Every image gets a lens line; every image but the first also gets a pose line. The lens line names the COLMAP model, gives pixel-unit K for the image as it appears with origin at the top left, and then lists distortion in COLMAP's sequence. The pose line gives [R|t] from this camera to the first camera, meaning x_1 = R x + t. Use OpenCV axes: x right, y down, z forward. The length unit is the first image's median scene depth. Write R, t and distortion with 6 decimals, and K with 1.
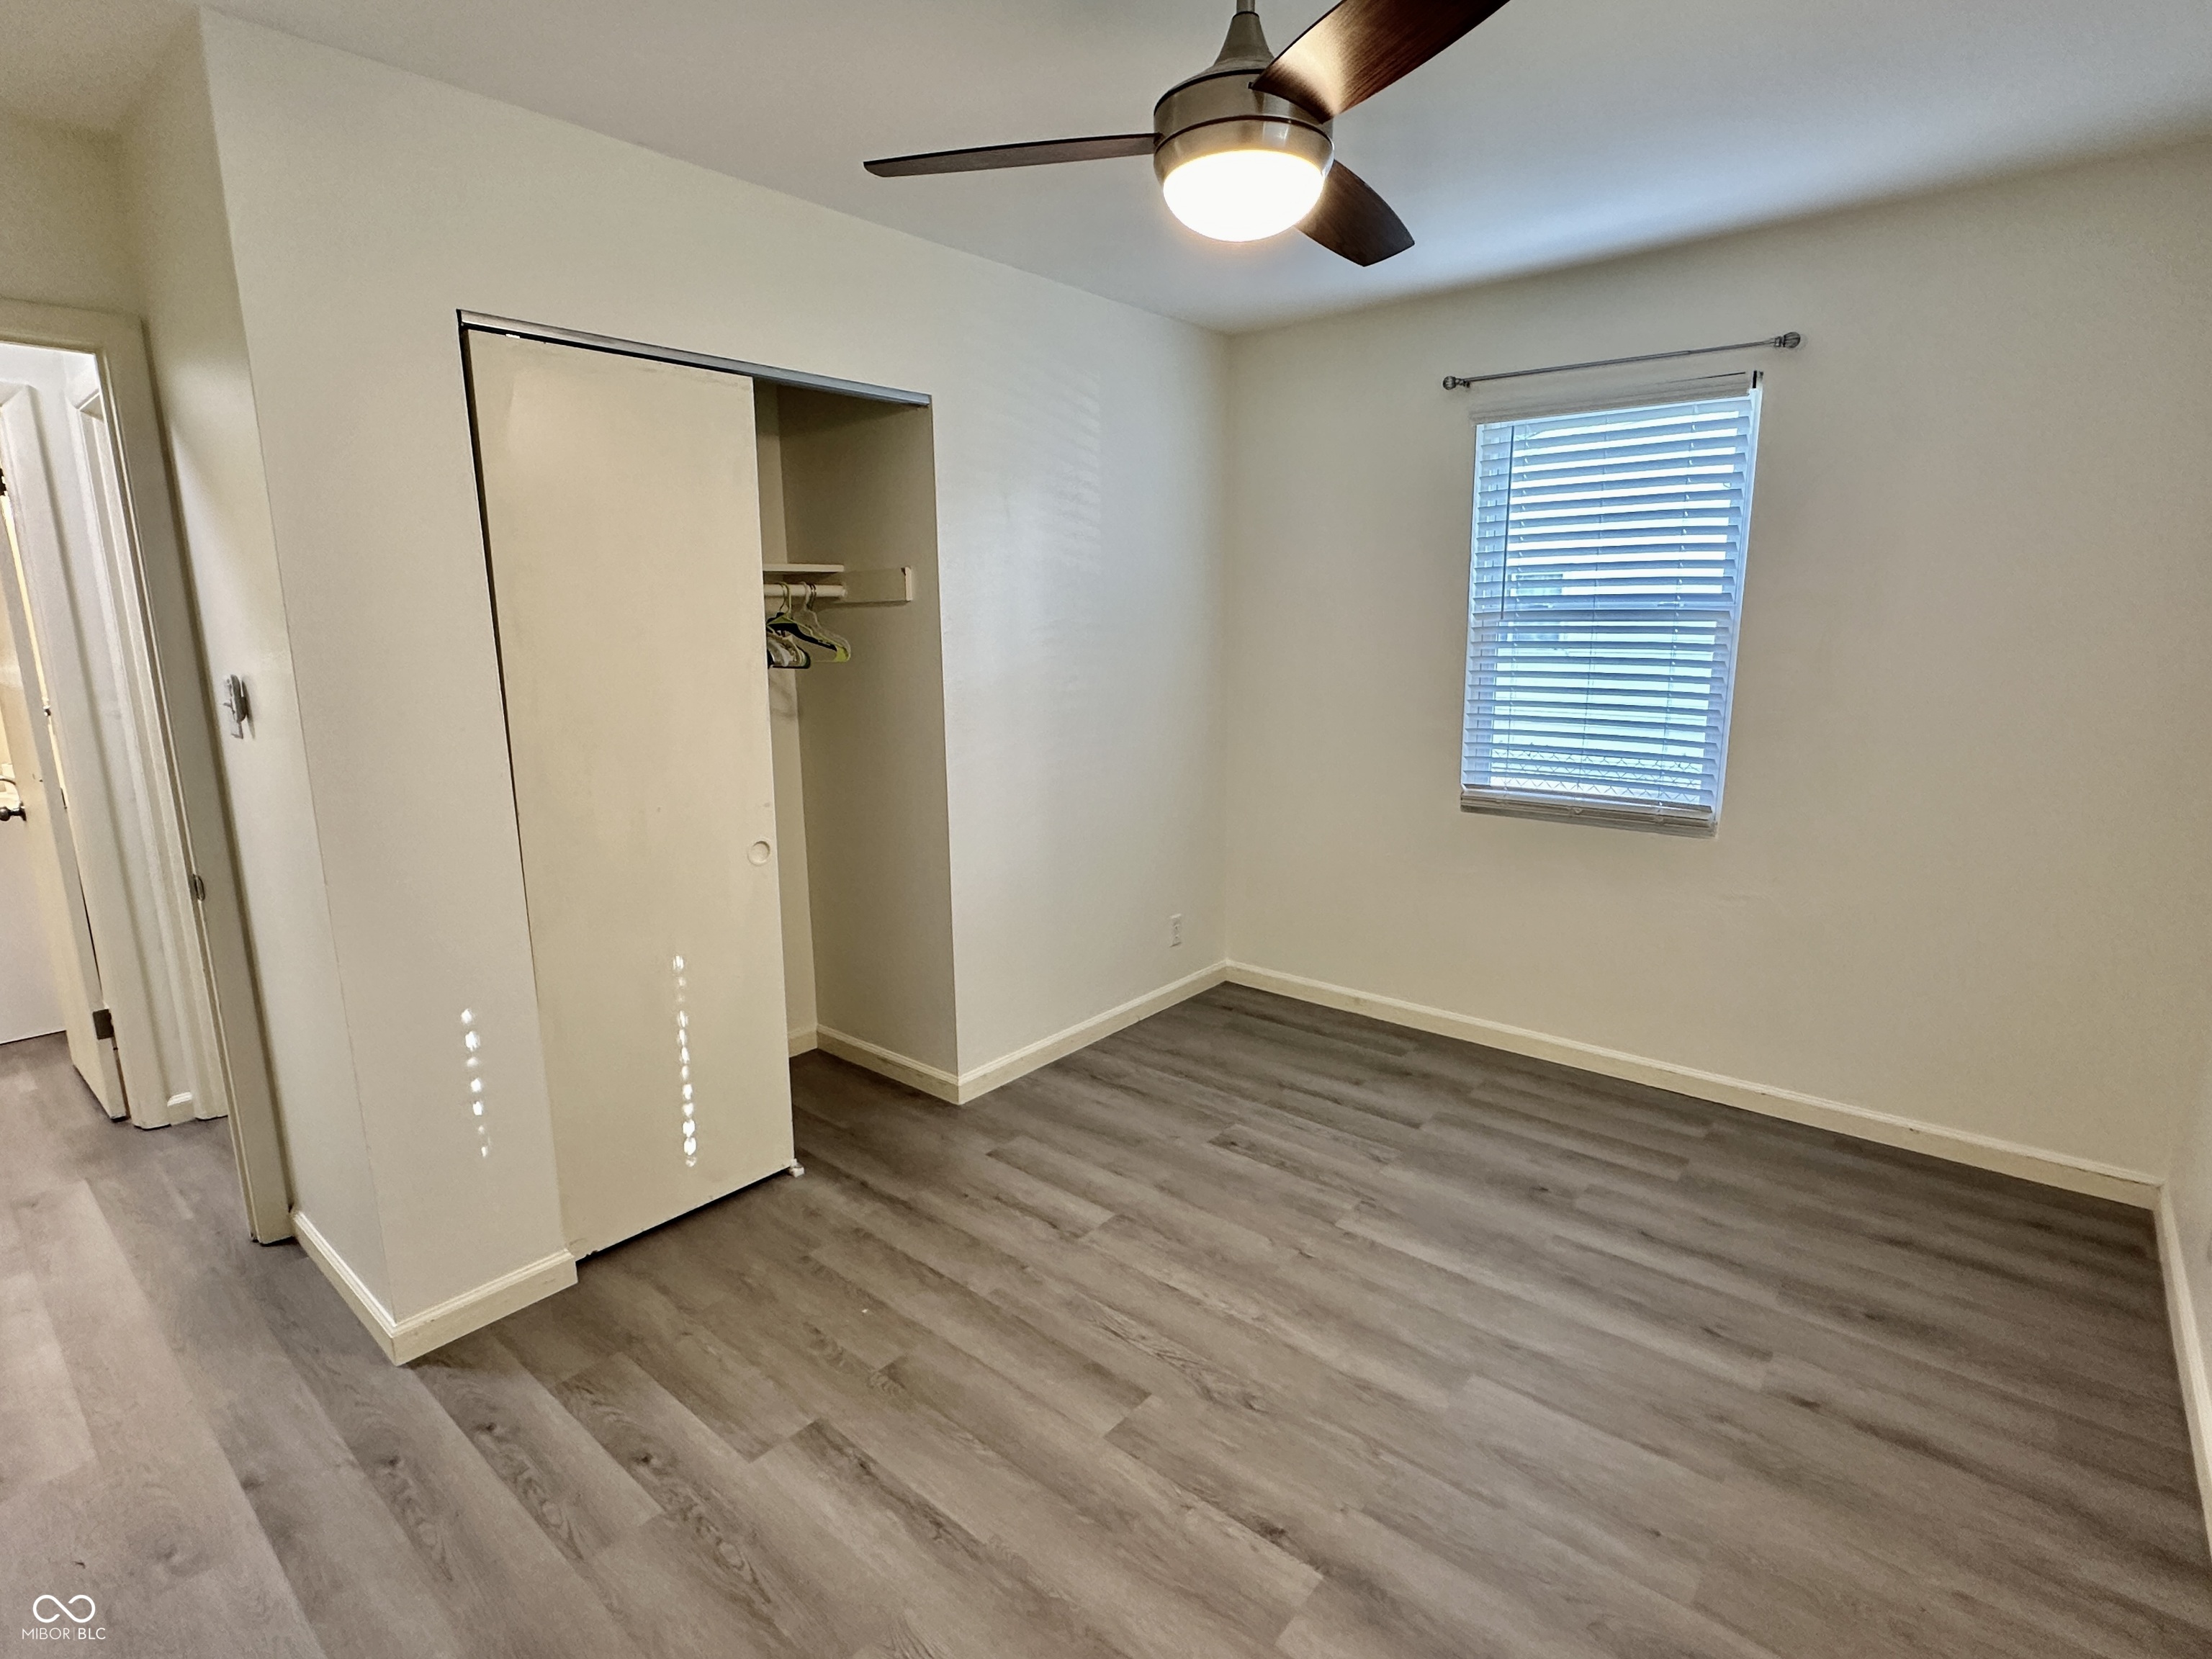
lens RADIAL K [[1084.5, 0, 1104.2], [0, 1084.5, 824.7], [0, 0, 1]] dist [-0.001071, 0.003113]
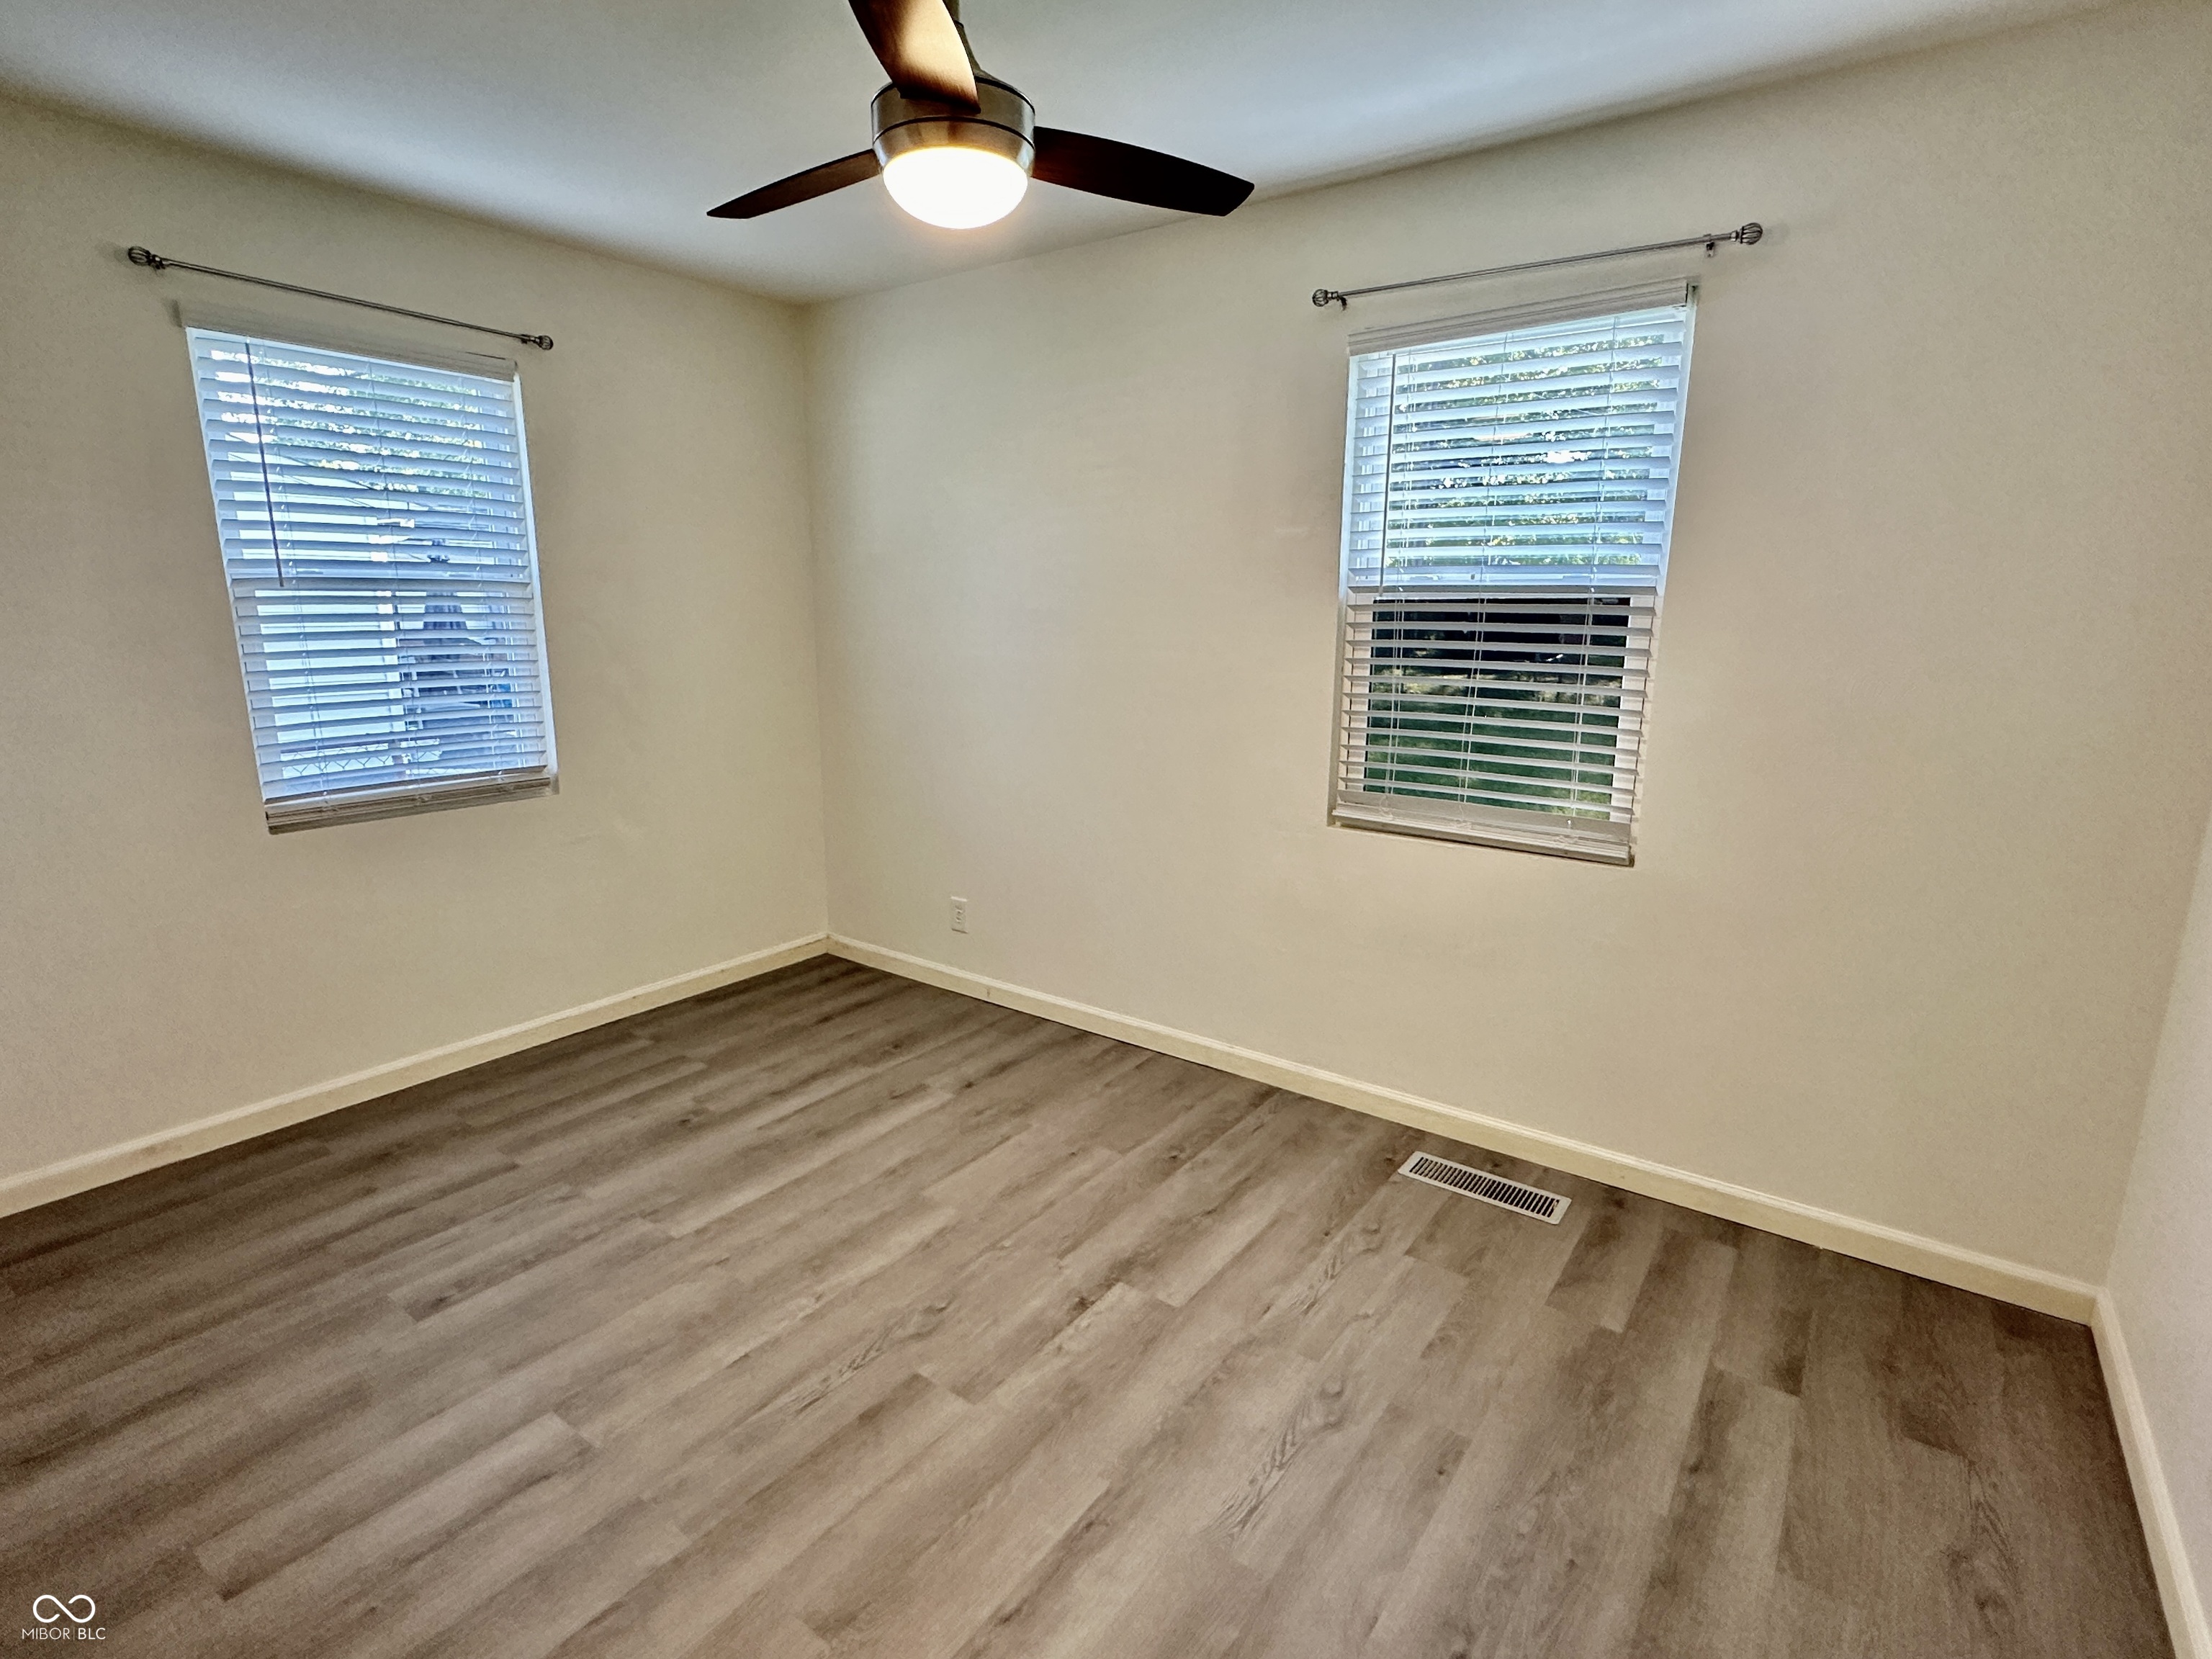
lens RADIAL K [[1084.5, 0, 1096.8], [0, 1084.5, 822.3], [0, 0, 1]] dist [-0.001071, 0.003113]
pose [[-0.064343, -0.191382, 0.979404, -0.732362], [0.187077, 0.961725, 0.200218, -0.102347], [-0.980236, 0.196107, -0.026077, 0.681743]]
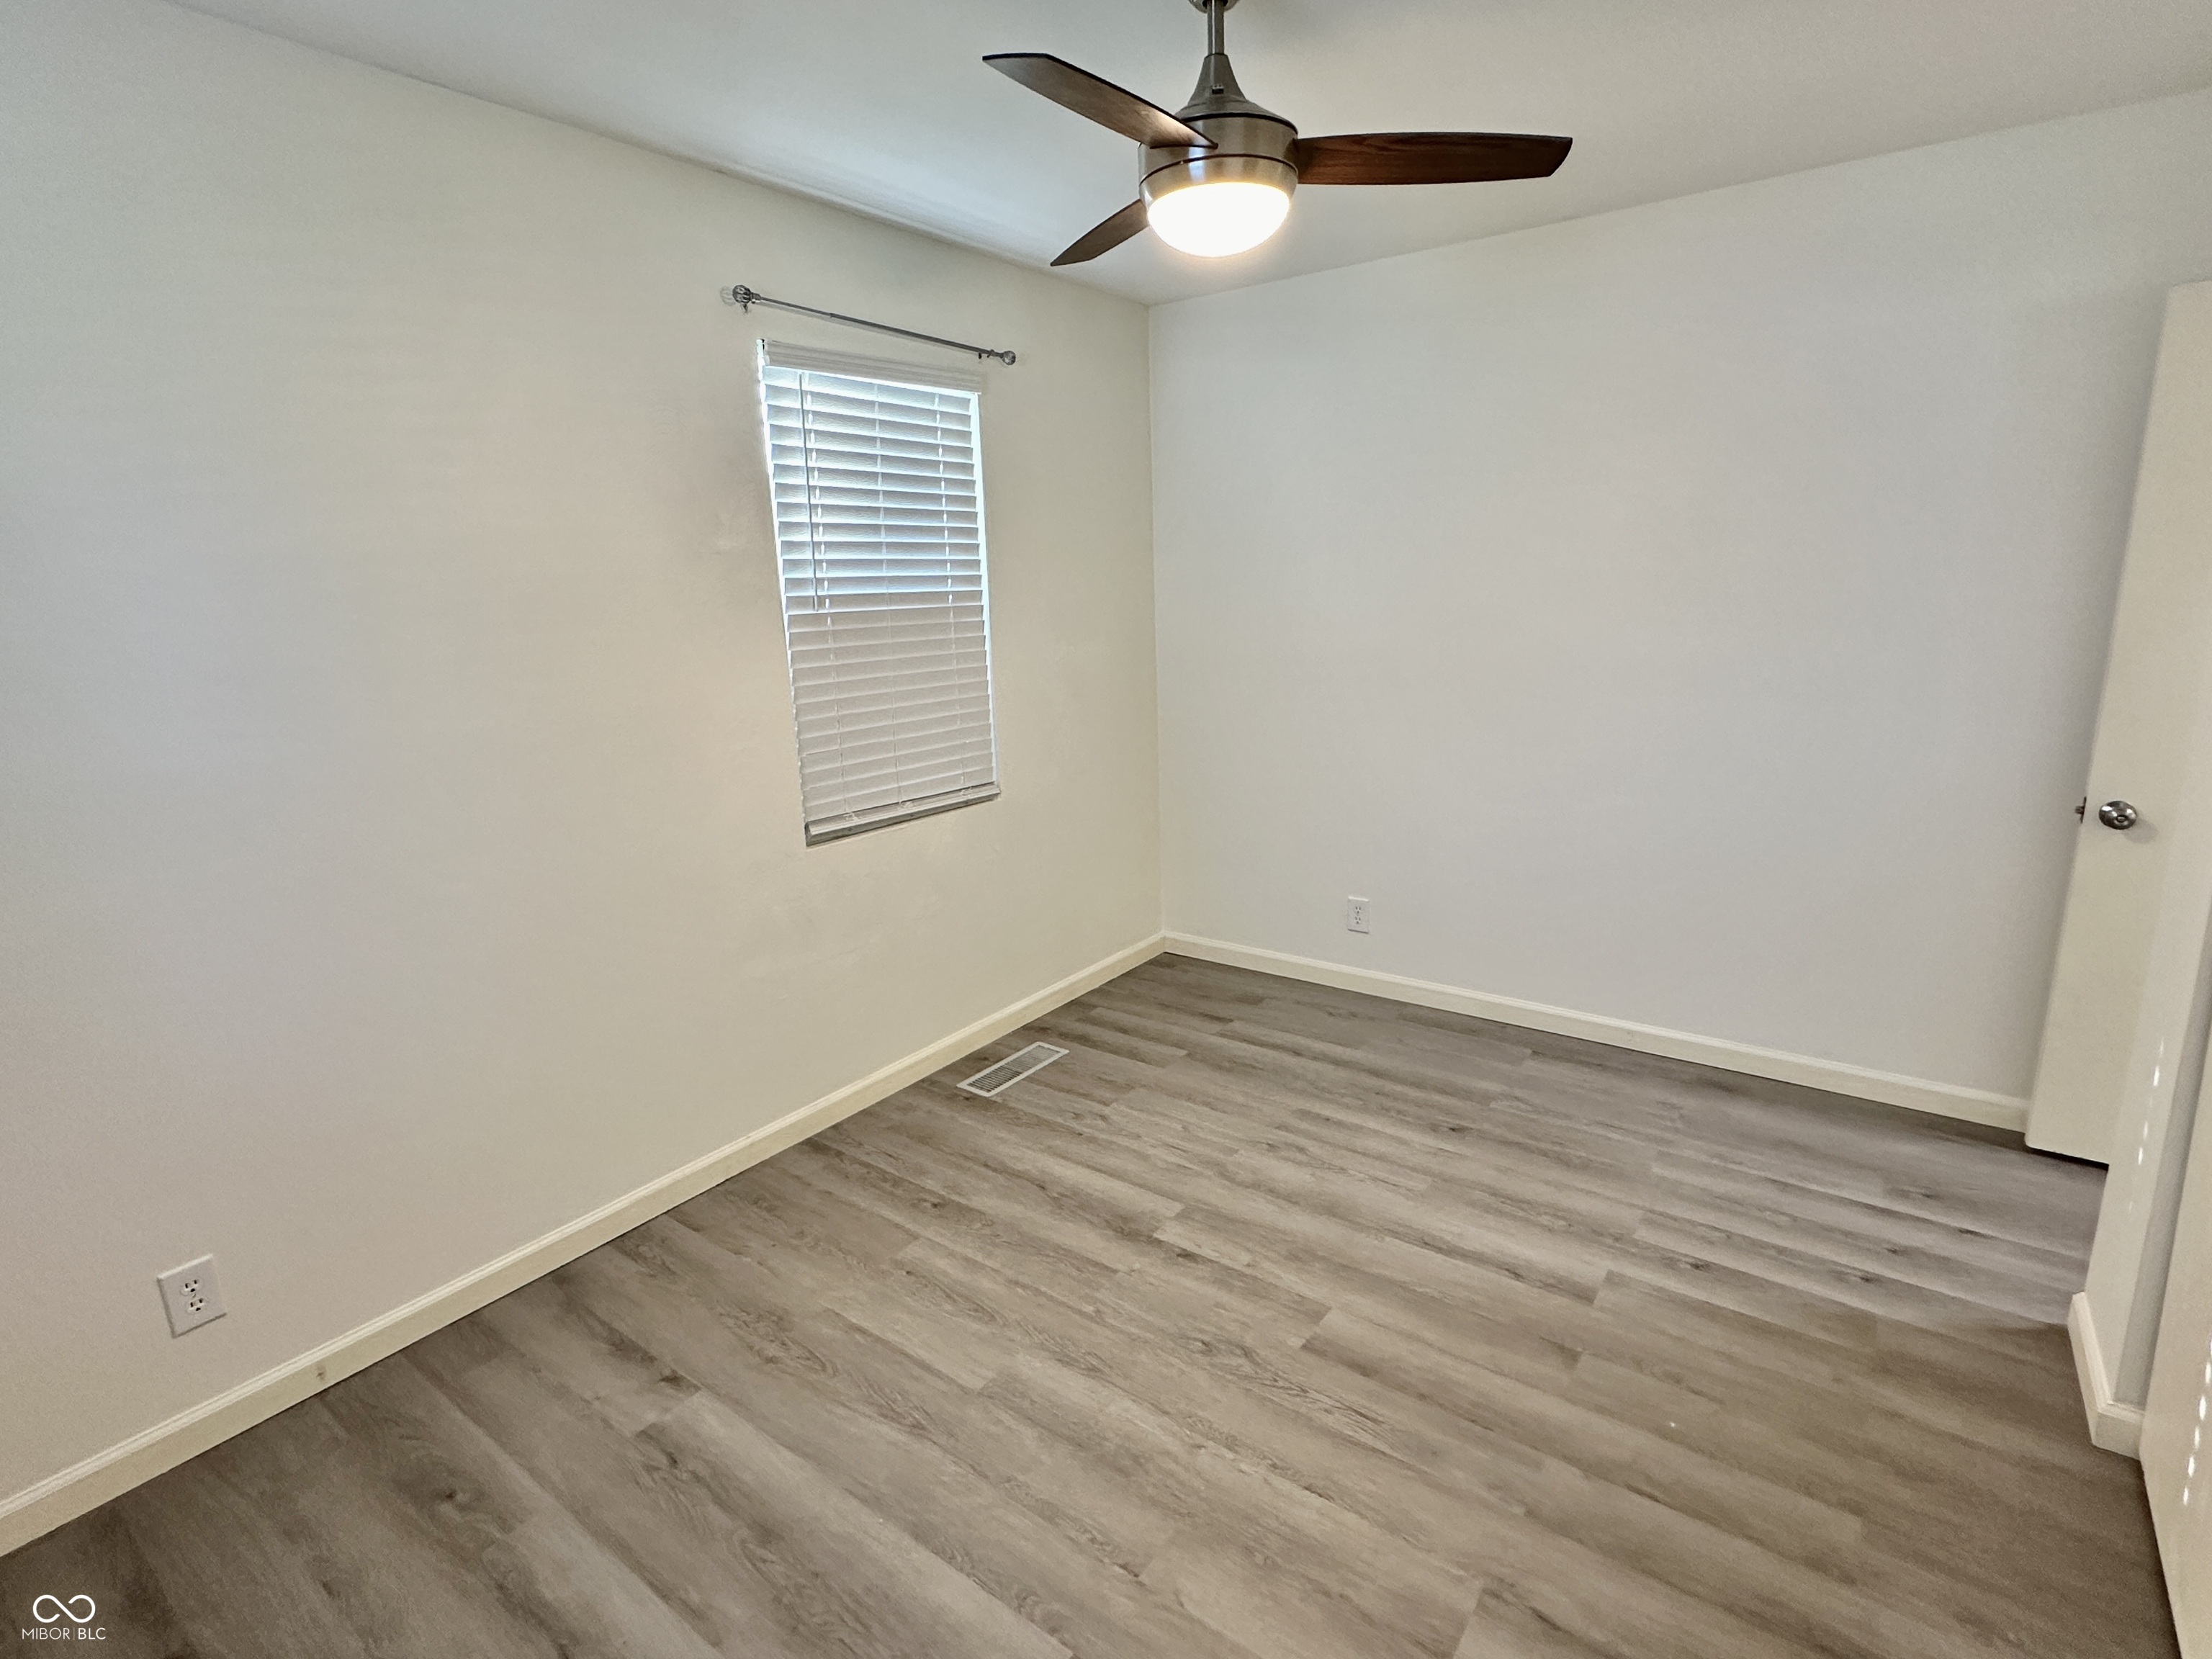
lens RADIAL K [[1084.5, 0, 1094.9], [0, 1084.5, 830.4], [0, 0, 1]] dist [-0.001071, 0.003113]
pose [[-0.997573, 0.053302, -0.044796, 0.228642], [0.030231, 0.911156, 0.410950, -0.312327], [0.062721, 0.408598, -0.910557, 1.527581]]
